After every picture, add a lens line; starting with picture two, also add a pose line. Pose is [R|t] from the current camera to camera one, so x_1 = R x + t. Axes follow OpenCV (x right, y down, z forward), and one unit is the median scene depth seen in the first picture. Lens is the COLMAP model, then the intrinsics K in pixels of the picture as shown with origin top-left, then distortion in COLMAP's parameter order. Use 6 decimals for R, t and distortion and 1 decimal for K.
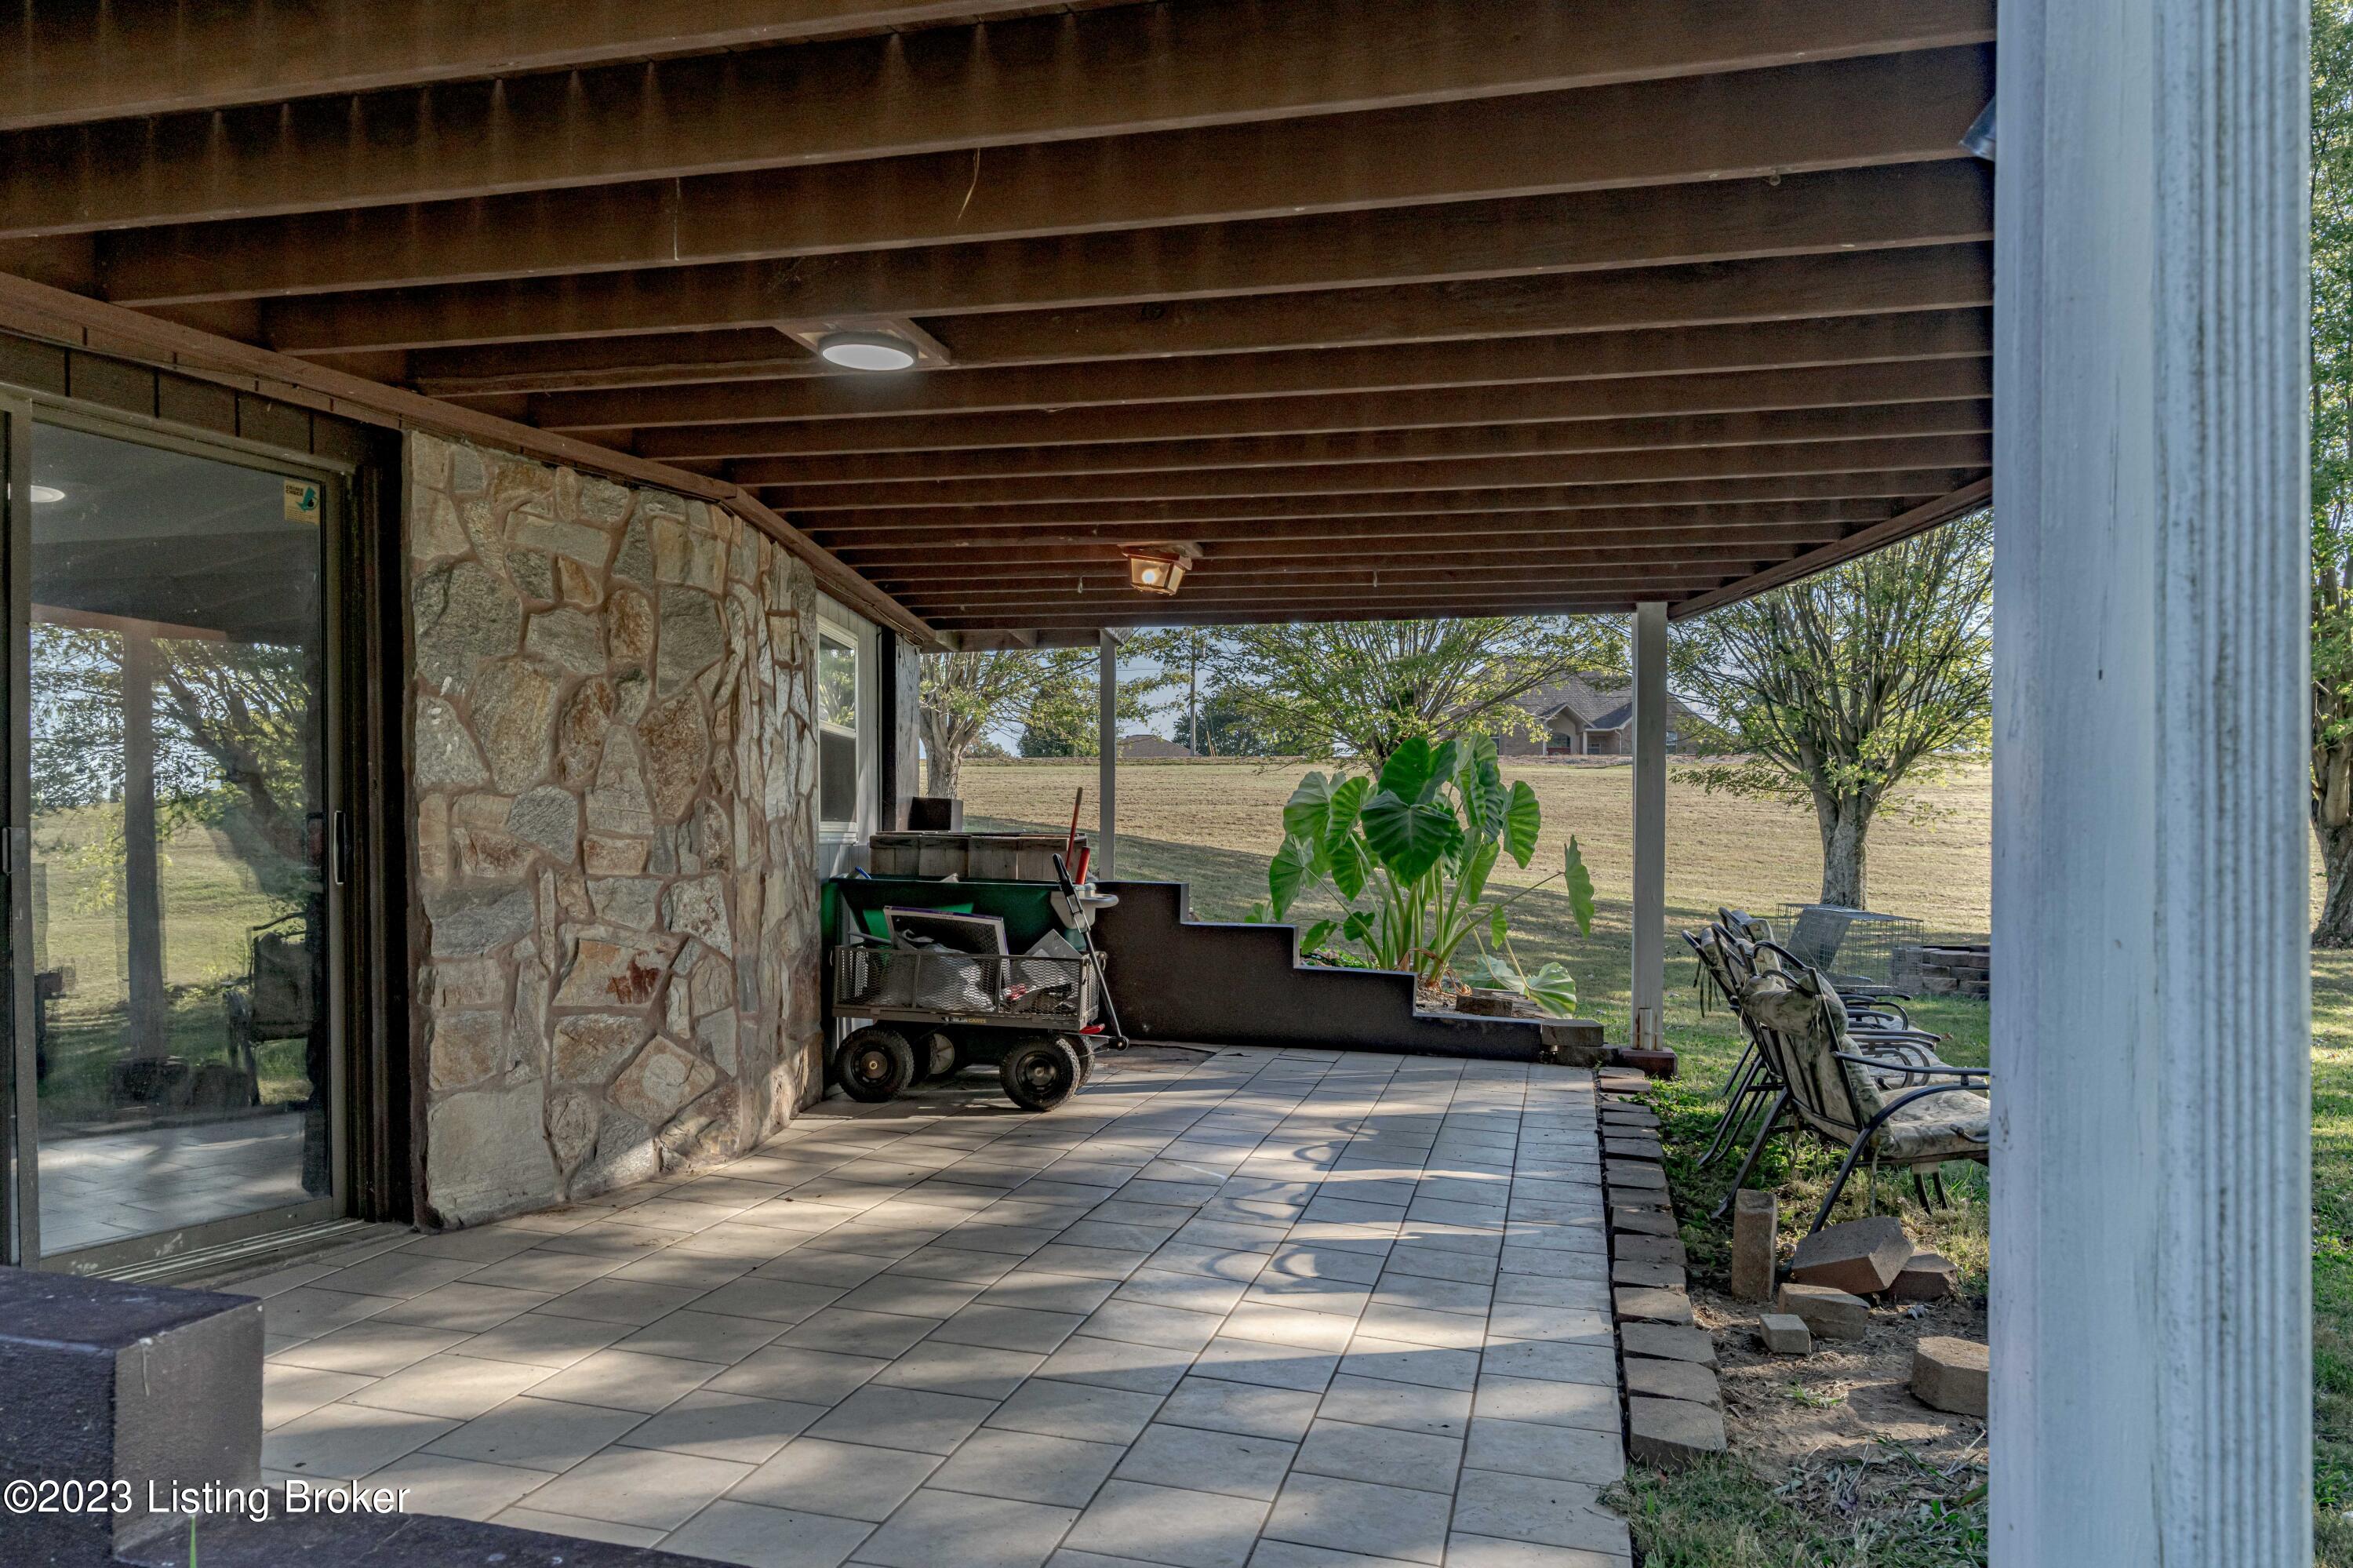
lens RADIAL K [[1627.4, 0, 1179.3], [0, 1627.4, 786.4], [0, 0, 1]] dist [-0.001896, -0.000073]
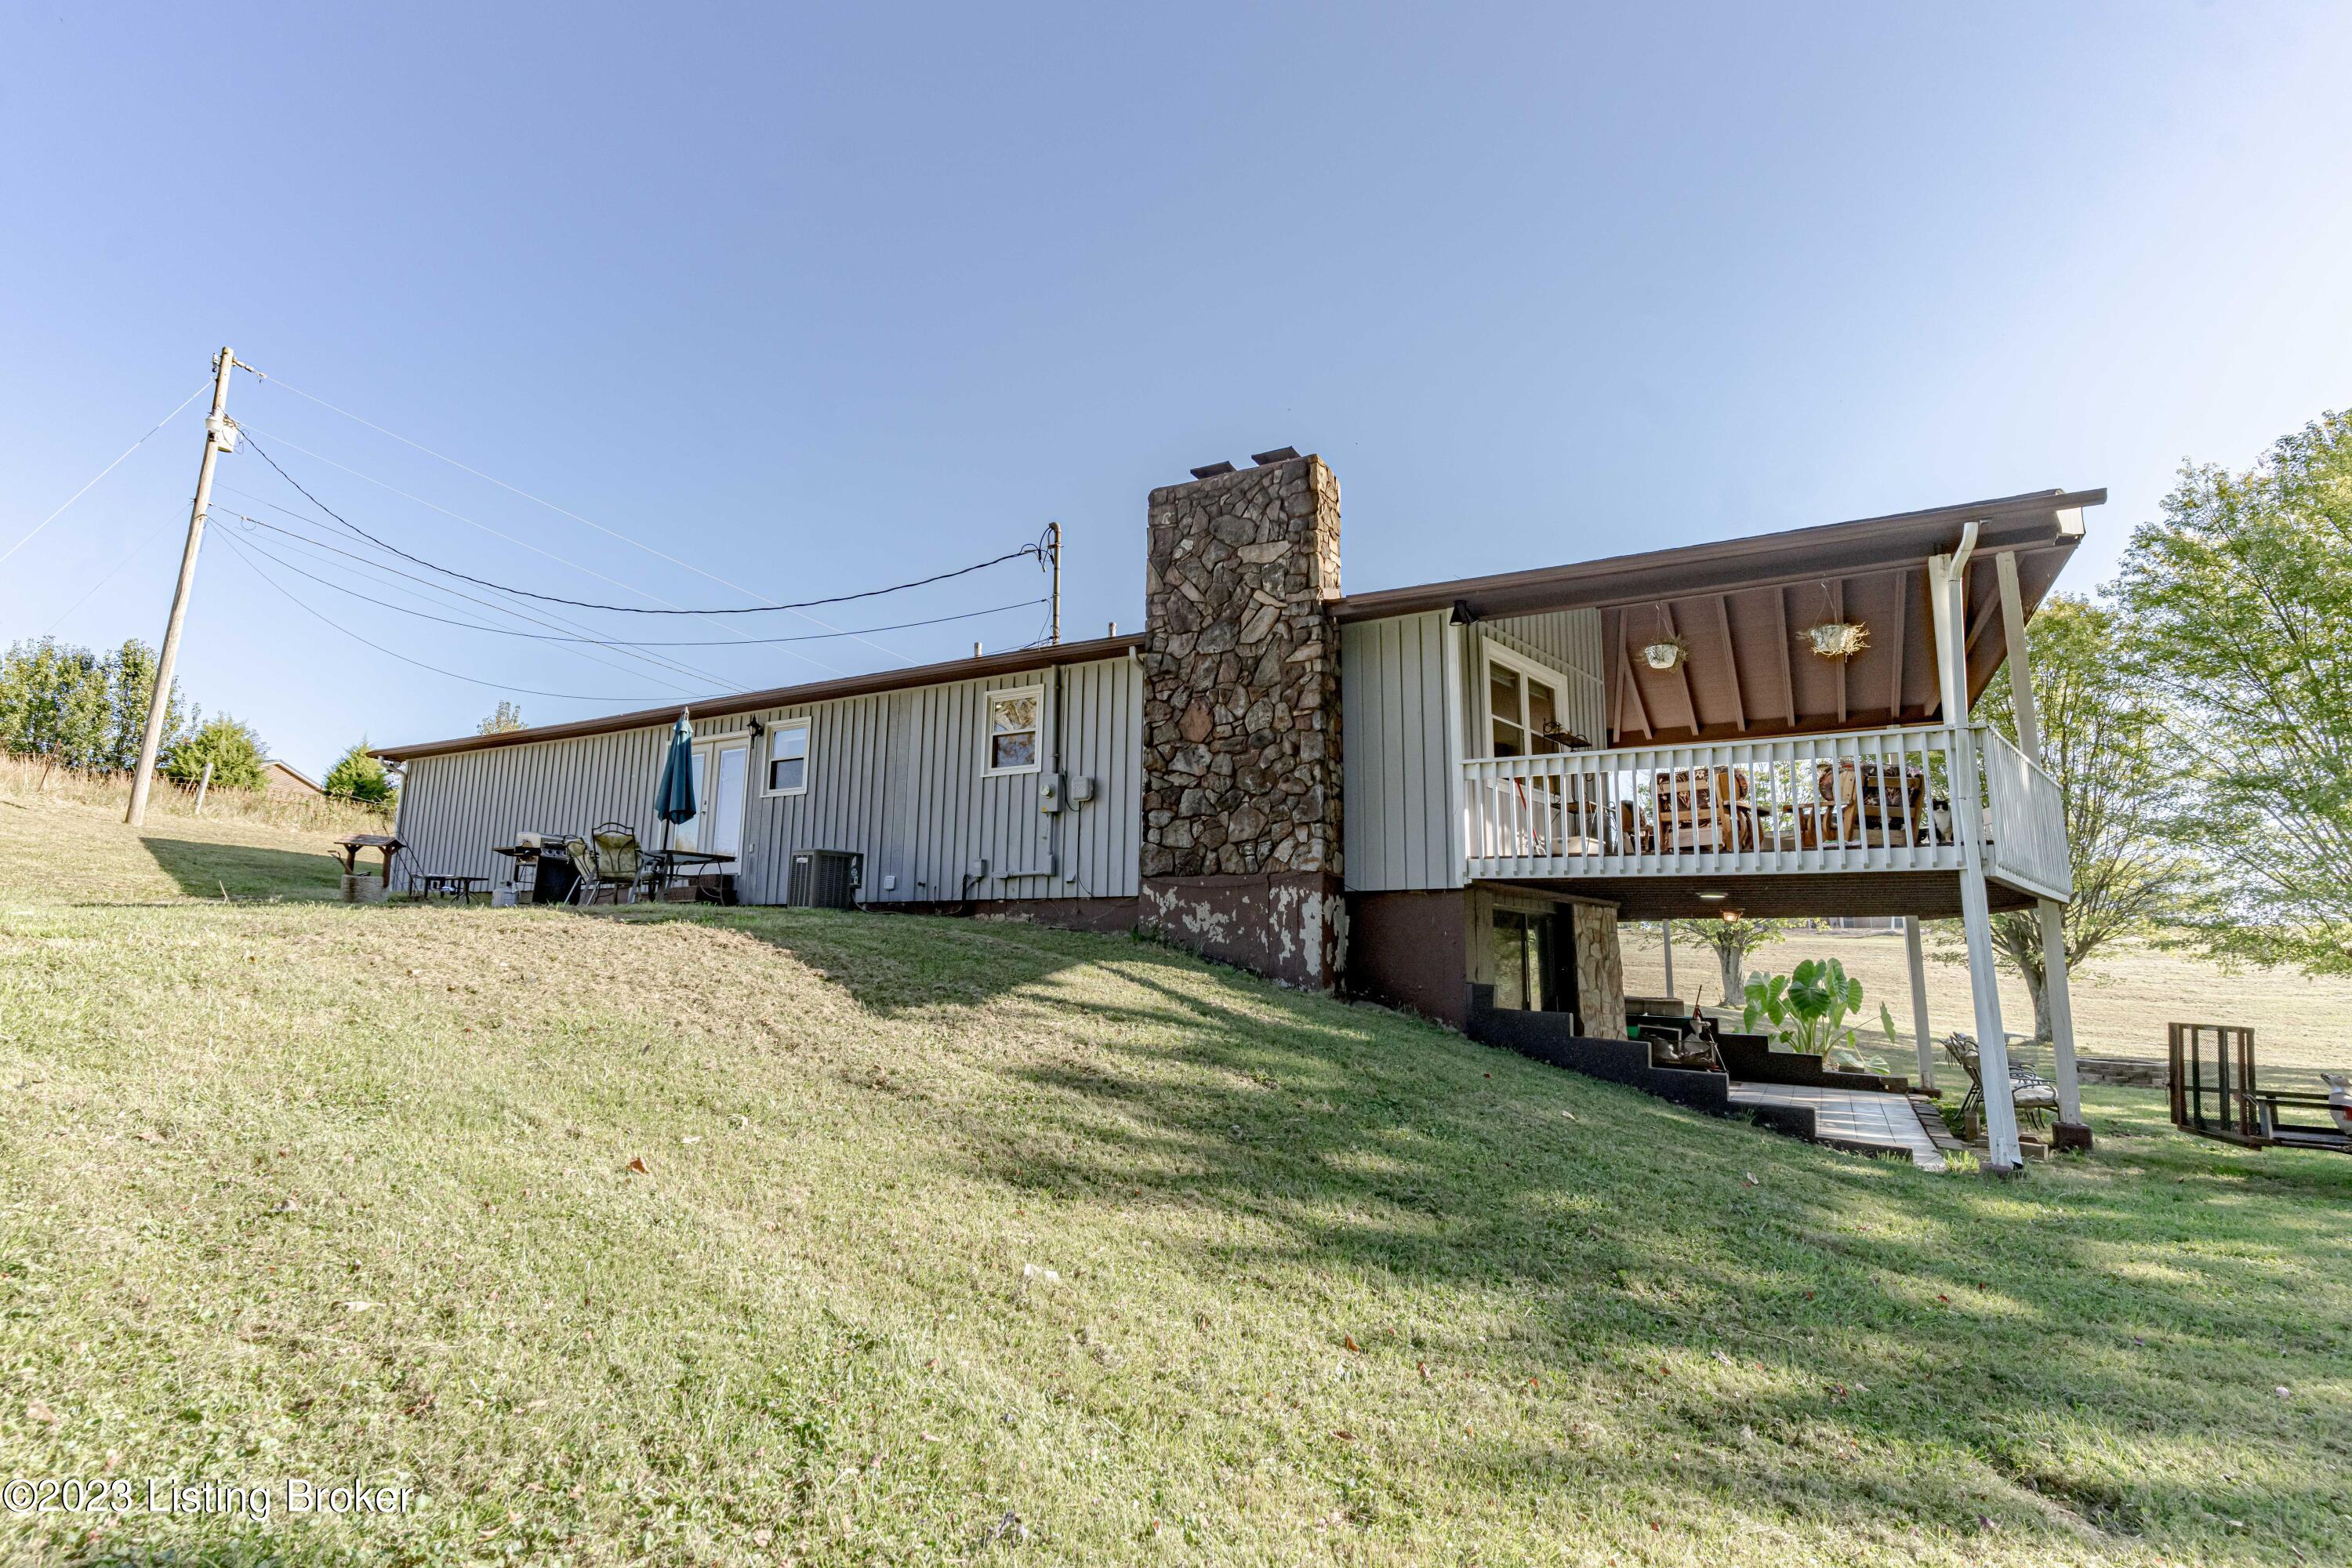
lens RADIAL K [[1092.1, 0, 1169.4], [0, 1092.1, 775.4], [0, 0, 1]] dist [0.000313, -0.000073]
pose [[0.955729, -0.040817, -0.291404, -0.291769], [-0.003627, 0.988623, -0.150371, -0.054815], [0.294227, 0.144771, 0.944707, -0.920645]]
